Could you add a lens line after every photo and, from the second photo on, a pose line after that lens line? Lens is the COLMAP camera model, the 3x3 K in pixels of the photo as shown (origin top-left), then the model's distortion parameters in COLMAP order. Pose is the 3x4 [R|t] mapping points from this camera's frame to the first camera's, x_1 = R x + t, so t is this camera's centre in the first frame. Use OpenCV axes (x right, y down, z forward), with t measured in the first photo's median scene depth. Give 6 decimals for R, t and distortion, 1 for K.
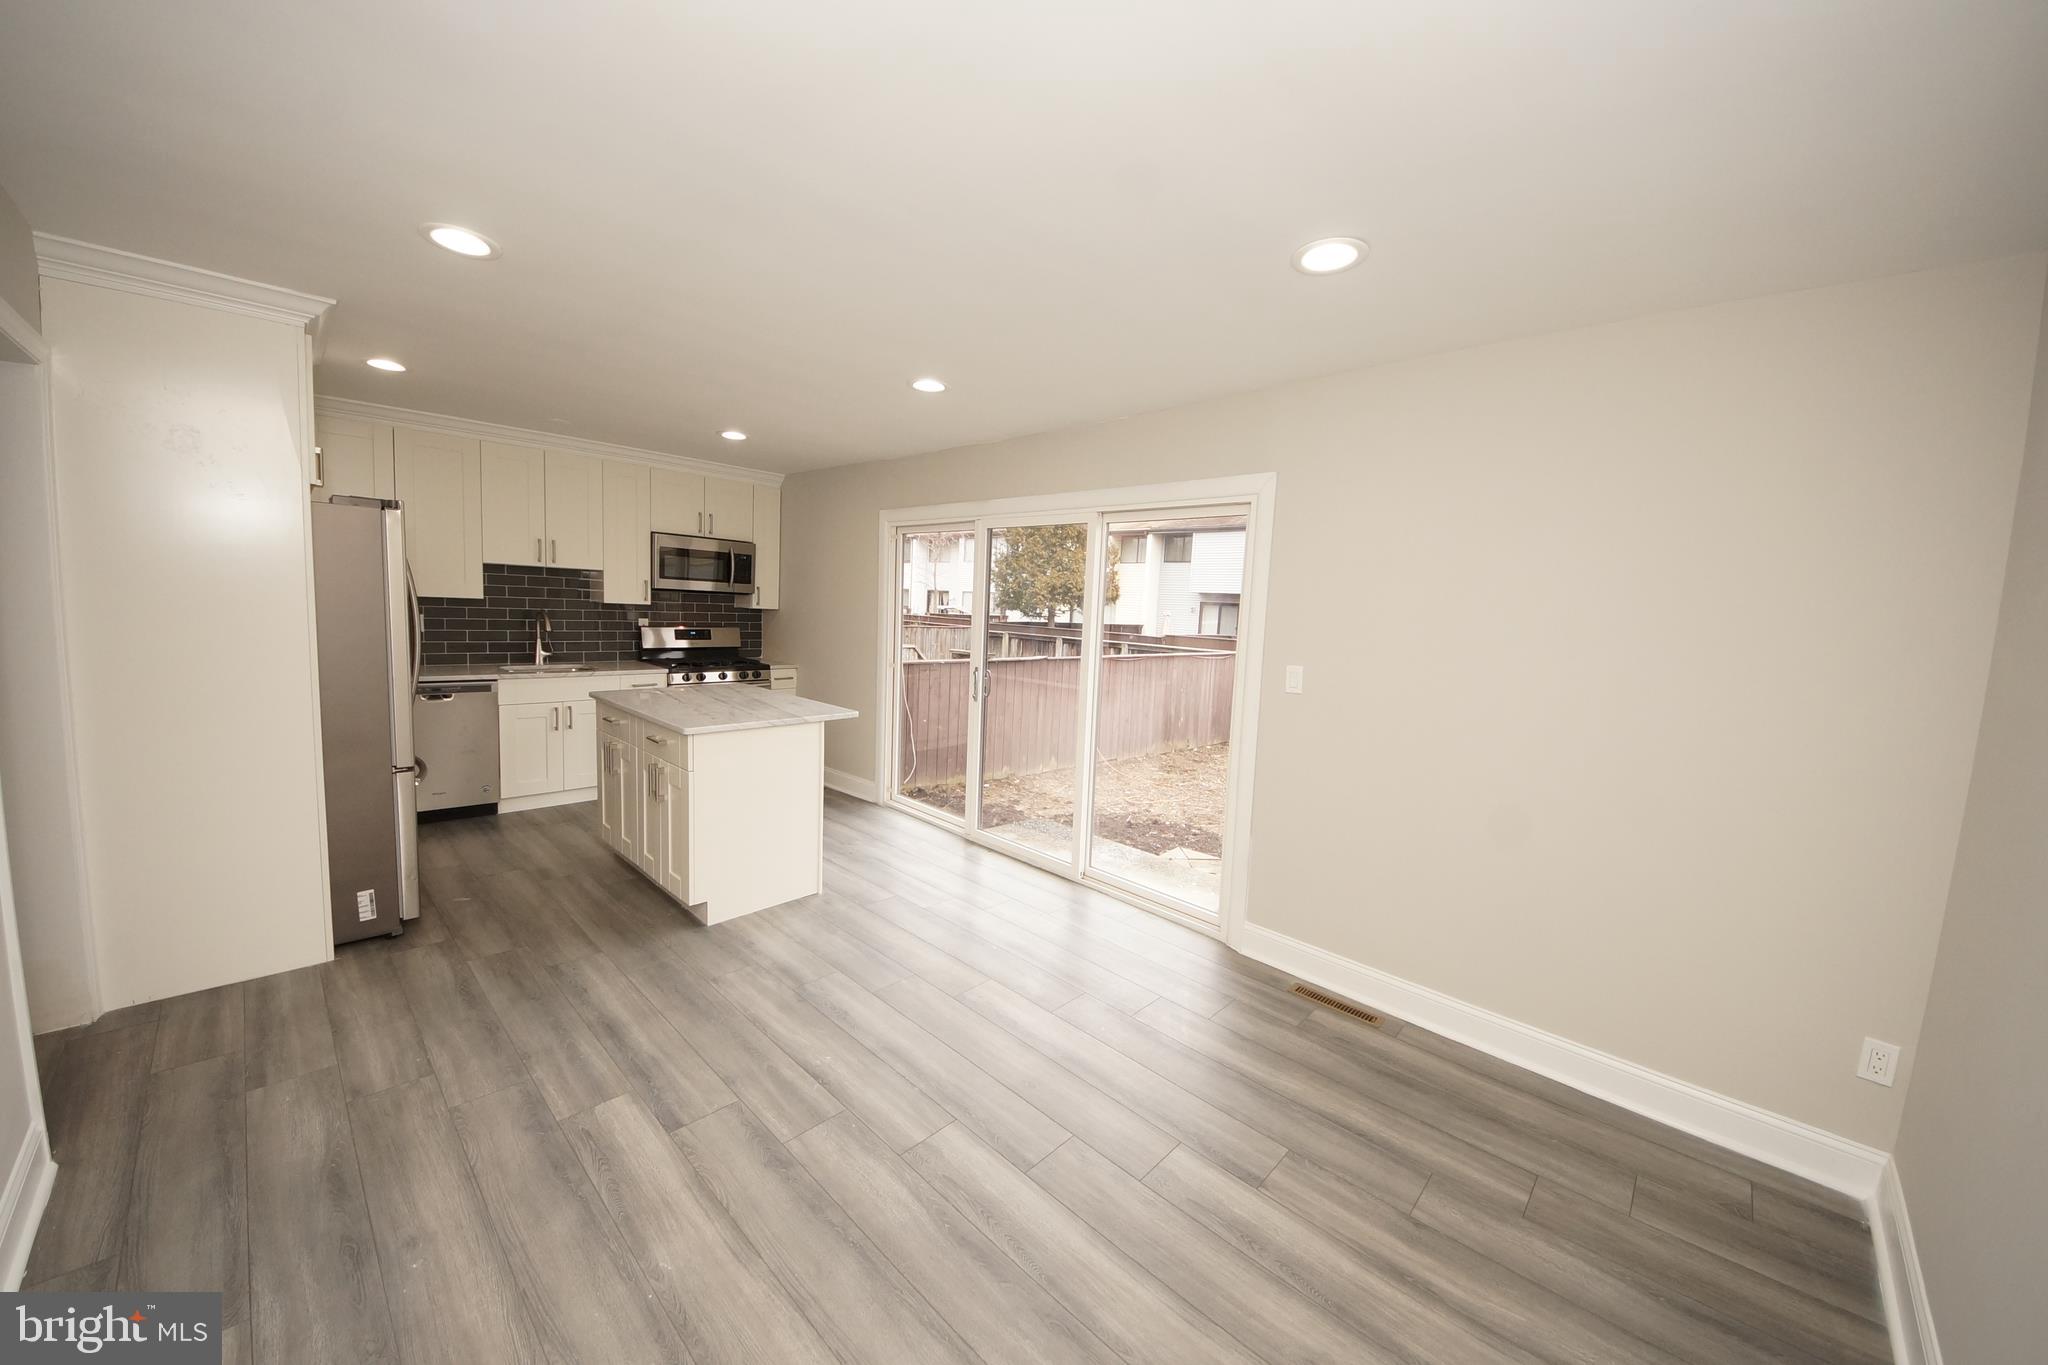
lens RADIAL K [[728.6, 0, 1029.0], [0, 728.6, 675.2], [0, 0, 1]] dist [0.037065, -0.026639]
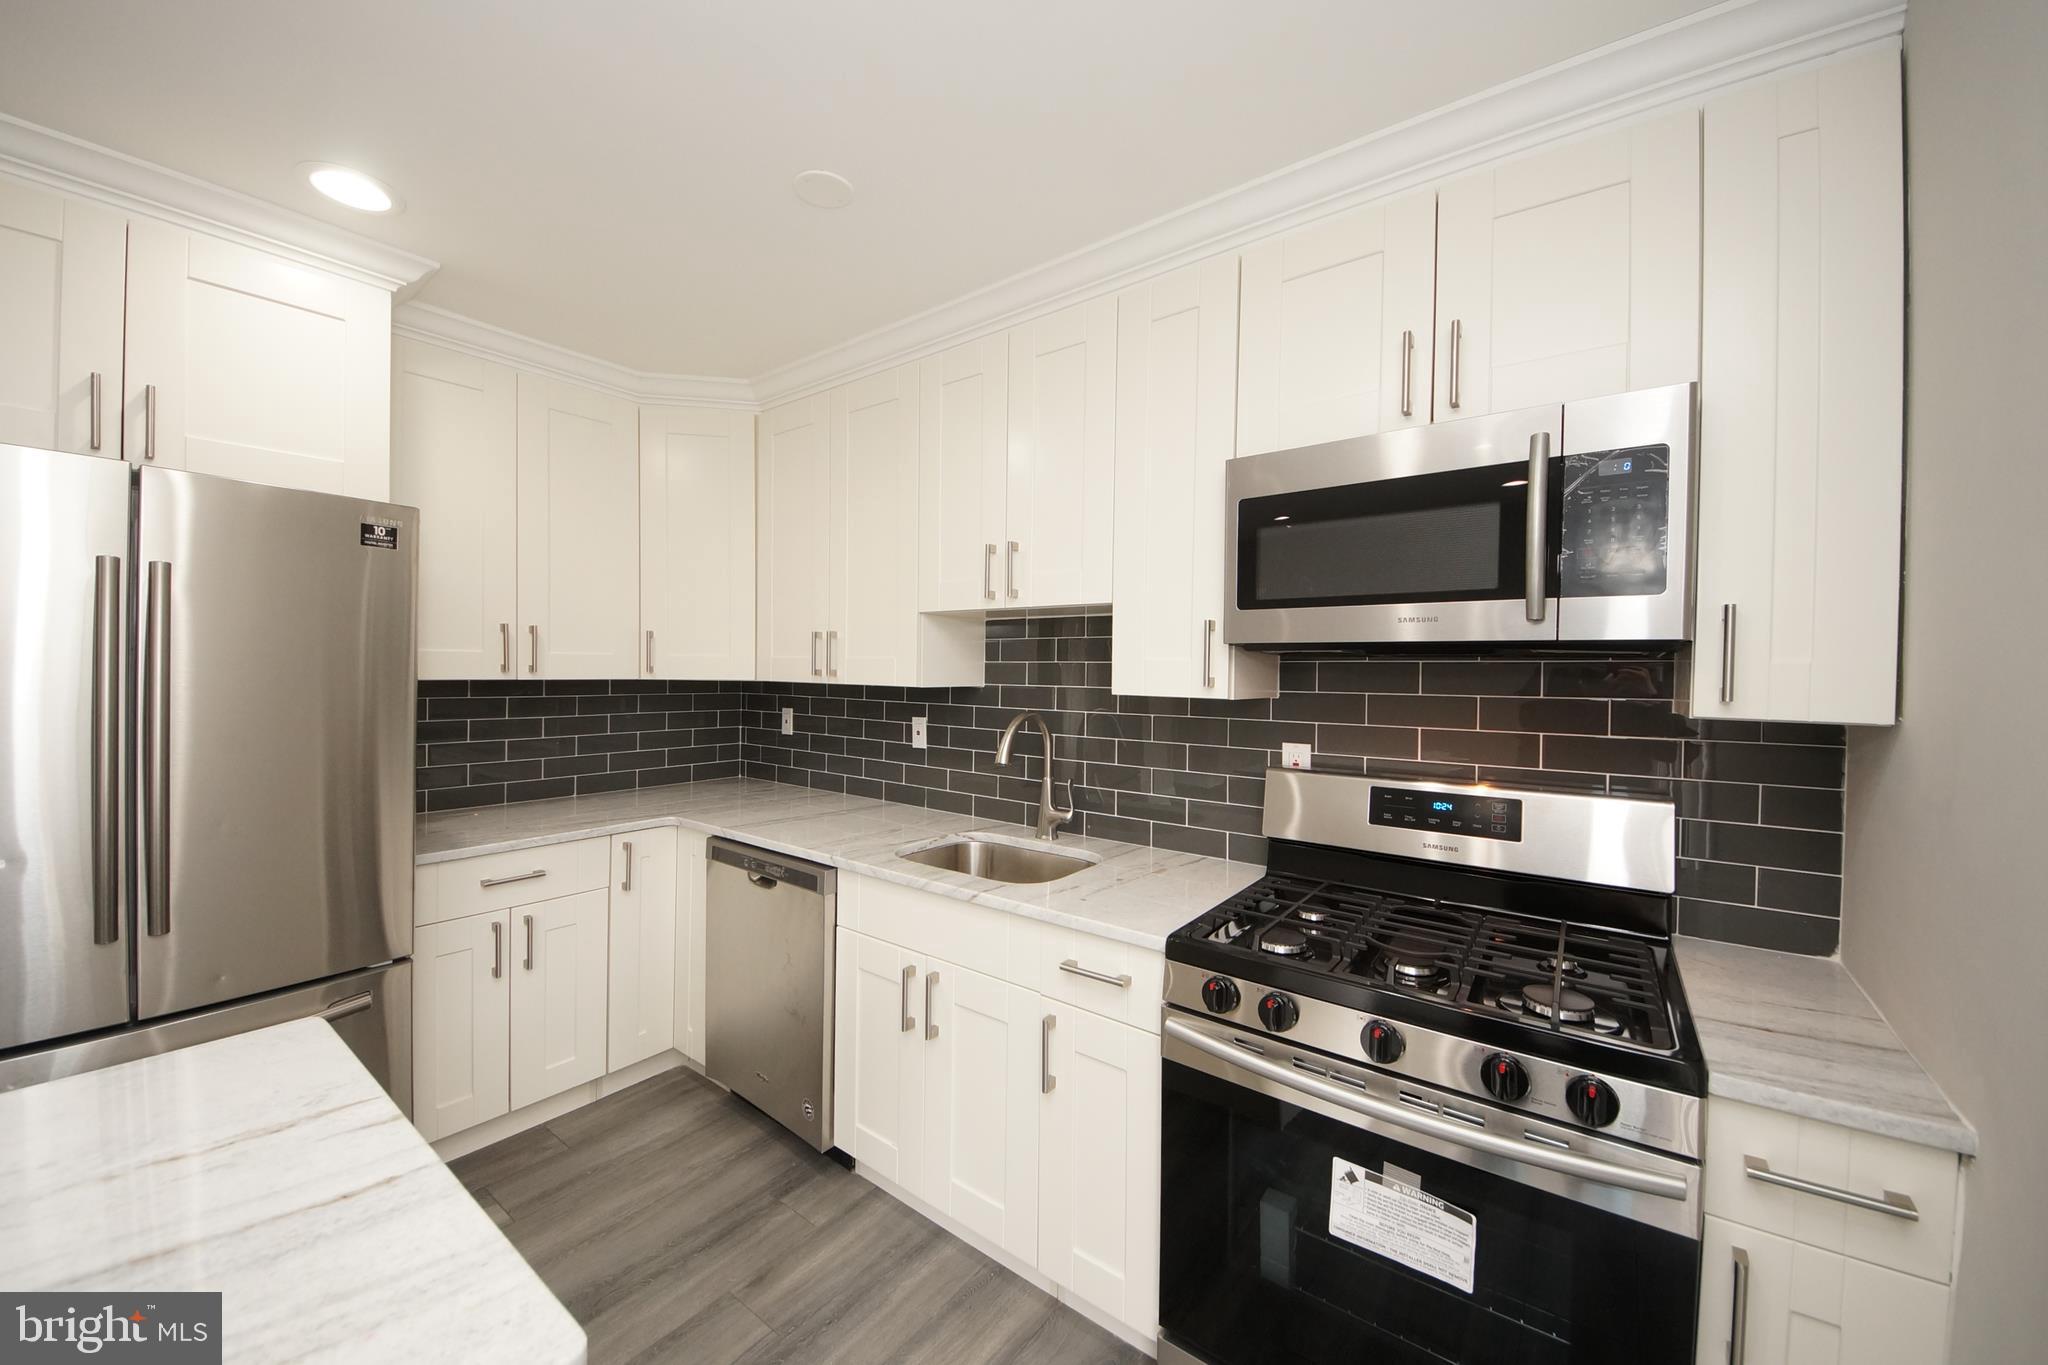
lens RADIAL K [[740.3, 0, 1022.6], [0, 740.3, 677.5], [0, 0, 1]] dist [0.047251, -0.034861]
pose [[0.117948, -0.040028, -0.992213, -0.248281], [-0.108715, 0.992661, -0.052969, -0.090026], [0.987051, 0.114116, 0.112731, 0.996191]]
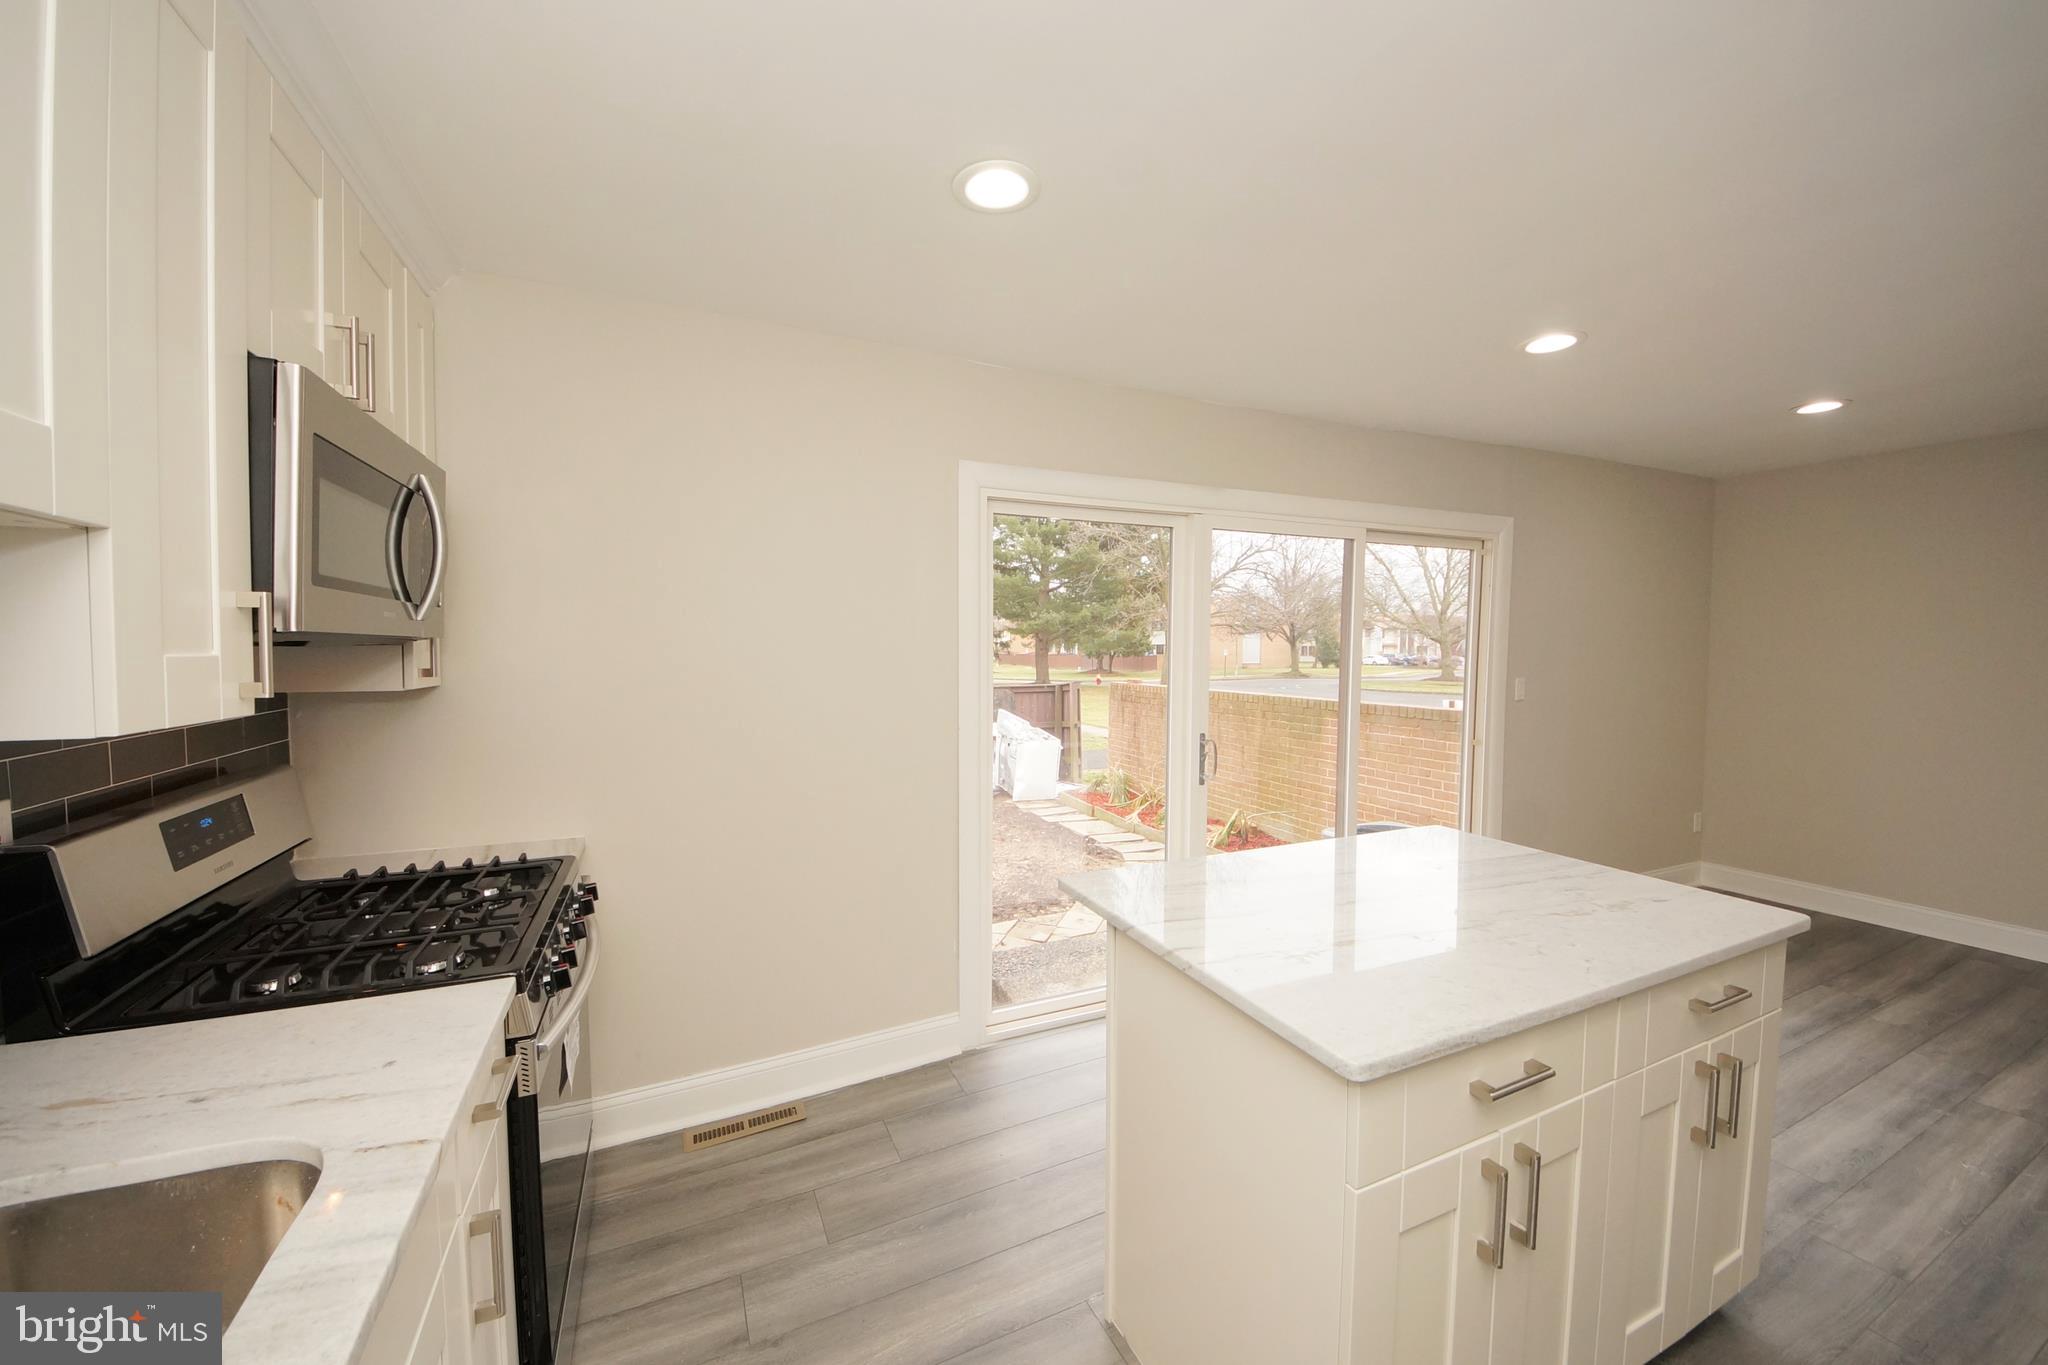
lens RADIAL K [[758.5, 0, 1024.0], [0, 758.5, 682.5], [0, 0, 1]] dist [0.018625, -0.015942]
pose [[0.362176, -0.091946, 0.927564, -0.711753], [0.109978, 0.992387, 0.055429, -0.105535], [-0.925599, 0.081937, 0.369530, 0.827040]]
